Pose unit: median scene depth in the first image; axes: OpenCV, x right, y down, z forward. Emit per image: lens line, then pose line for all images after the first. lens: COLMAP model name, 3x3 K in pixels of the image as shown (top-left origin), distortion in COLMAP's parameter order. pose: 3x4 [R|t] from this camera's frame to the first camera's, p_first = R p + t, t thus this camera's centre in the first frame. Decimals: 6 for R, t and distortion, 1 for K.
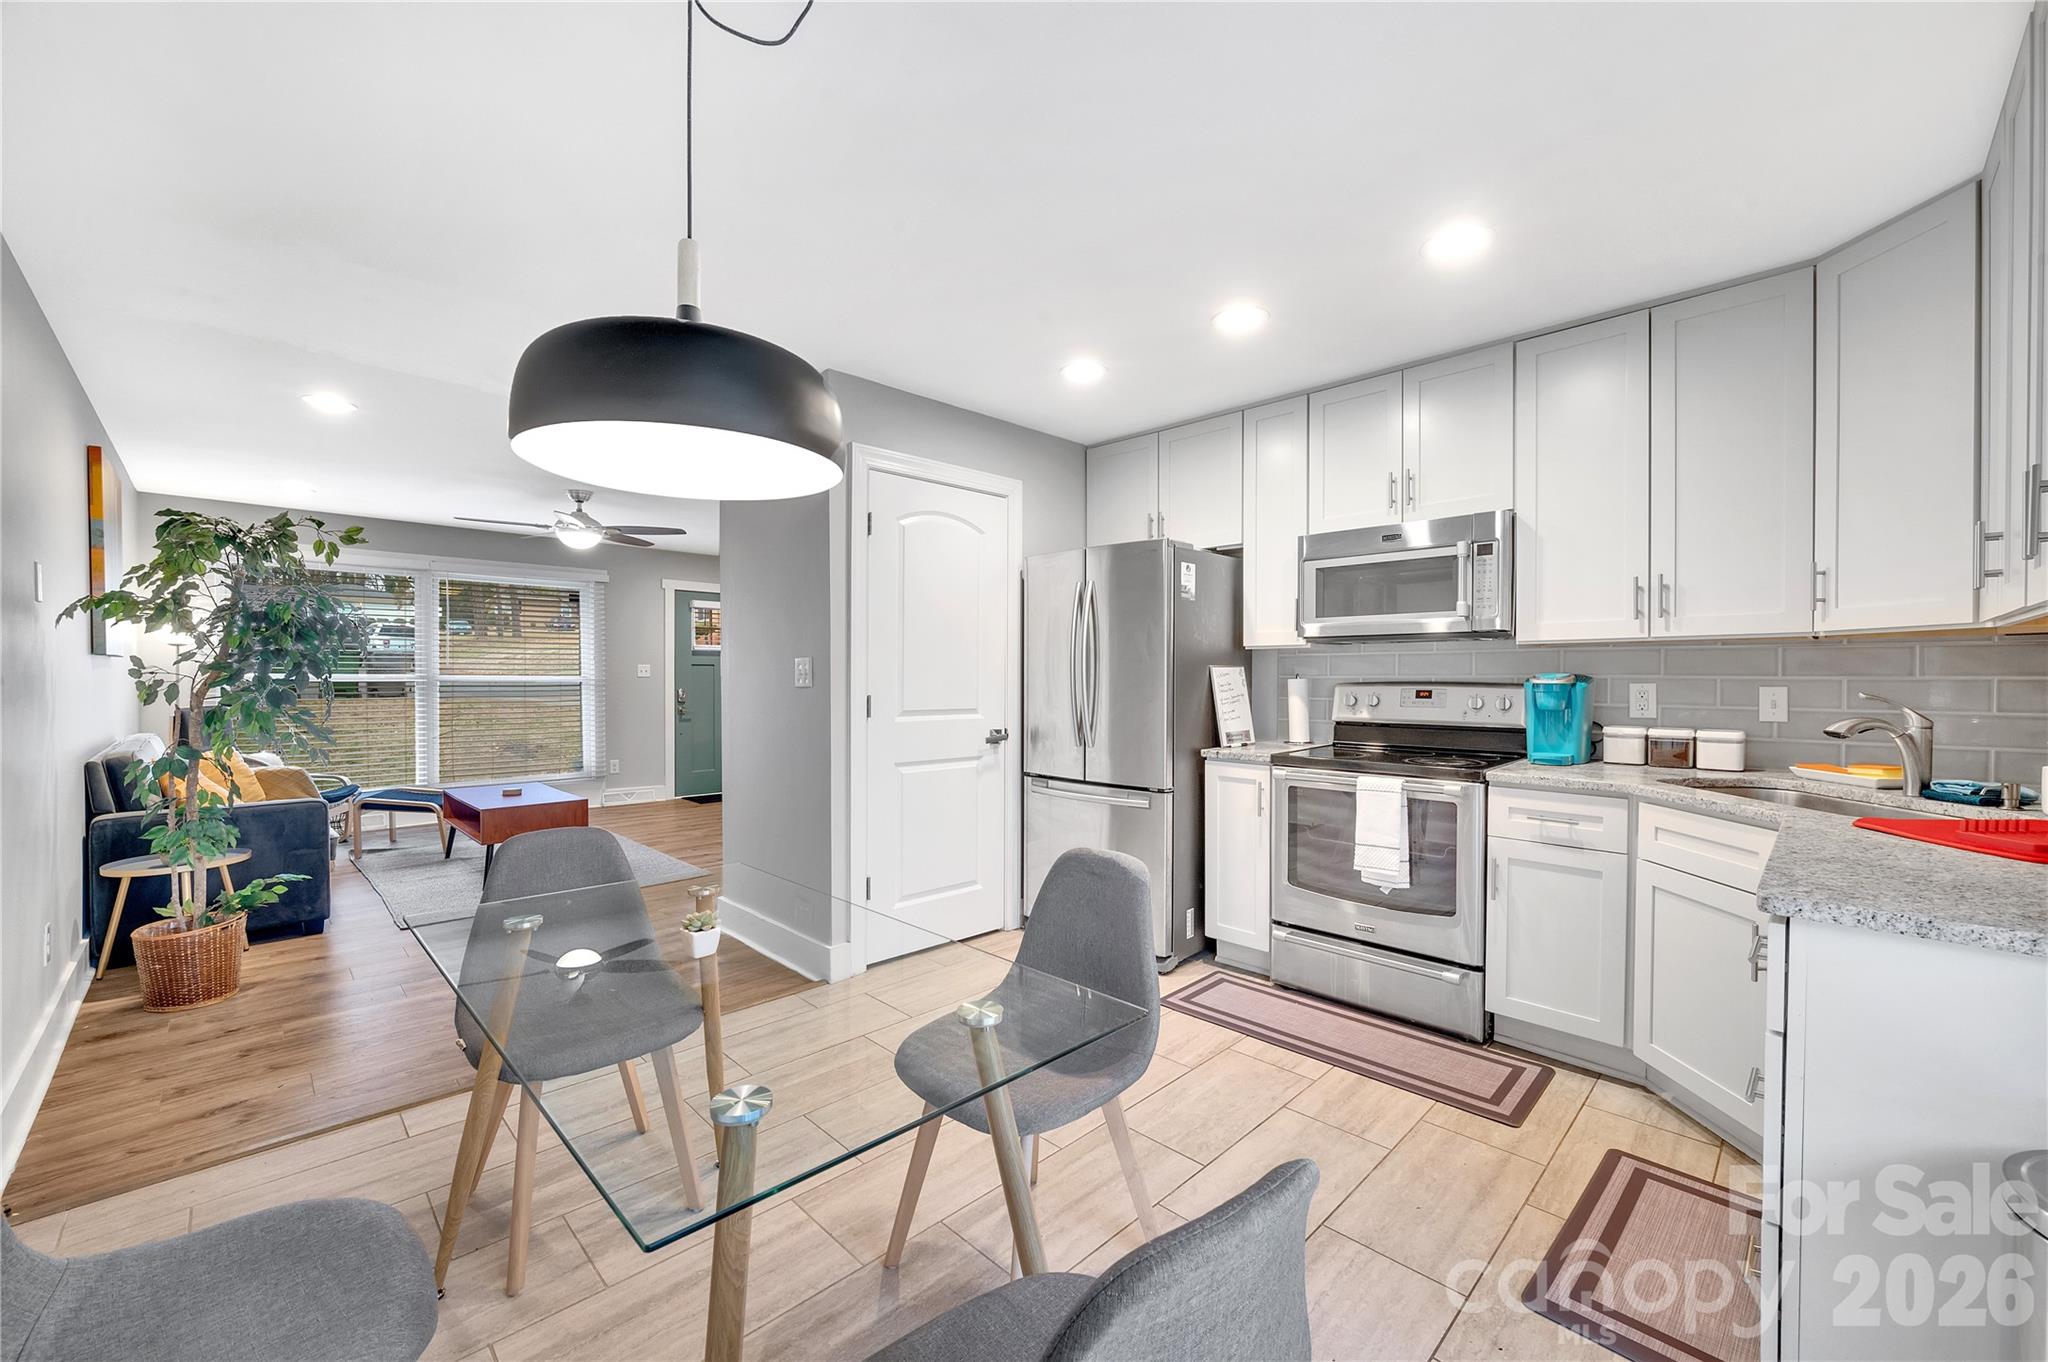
lens RADIAL K [[824.2, 0, 1010.0], [0, 824.2, 682.1], [0, 0, 1]] dist [-0.008995, -0.000214]
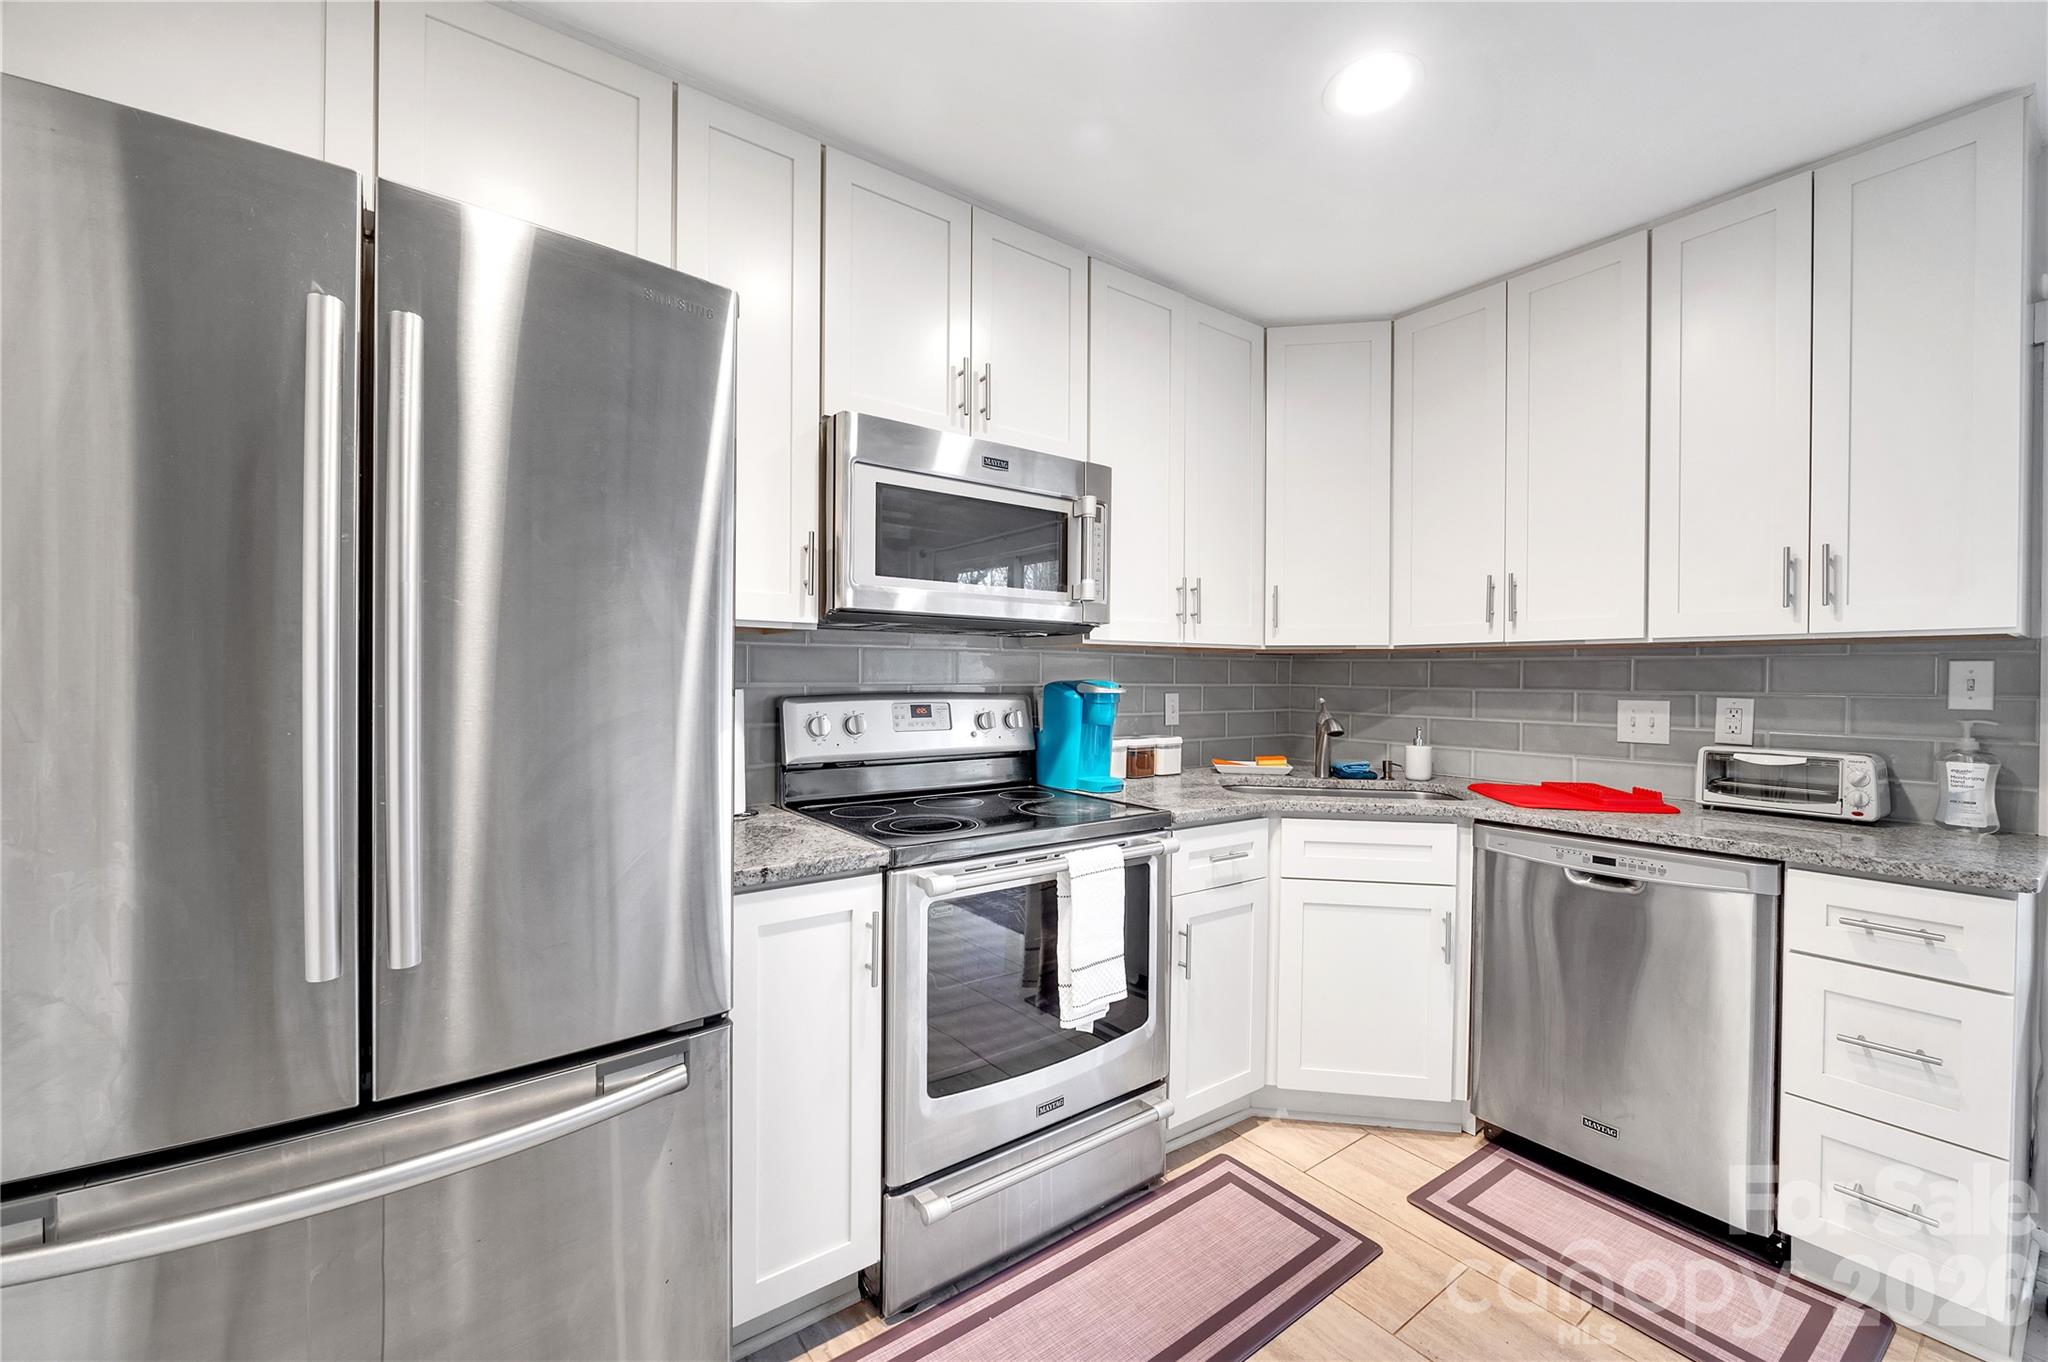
lens RADIAL K [[824.2, 0, 1010.0], [0, 824.2, 682.1], [0, 0, 1]] dist [-0.008995, -0.000214]
pose [[0.122997, -0.007027, 0.992382, -0.185728], [0.000133, 0.999975, 0.007064, -0.016659], [-0.992407, -0.000737, 0.122994, 1.052743]]
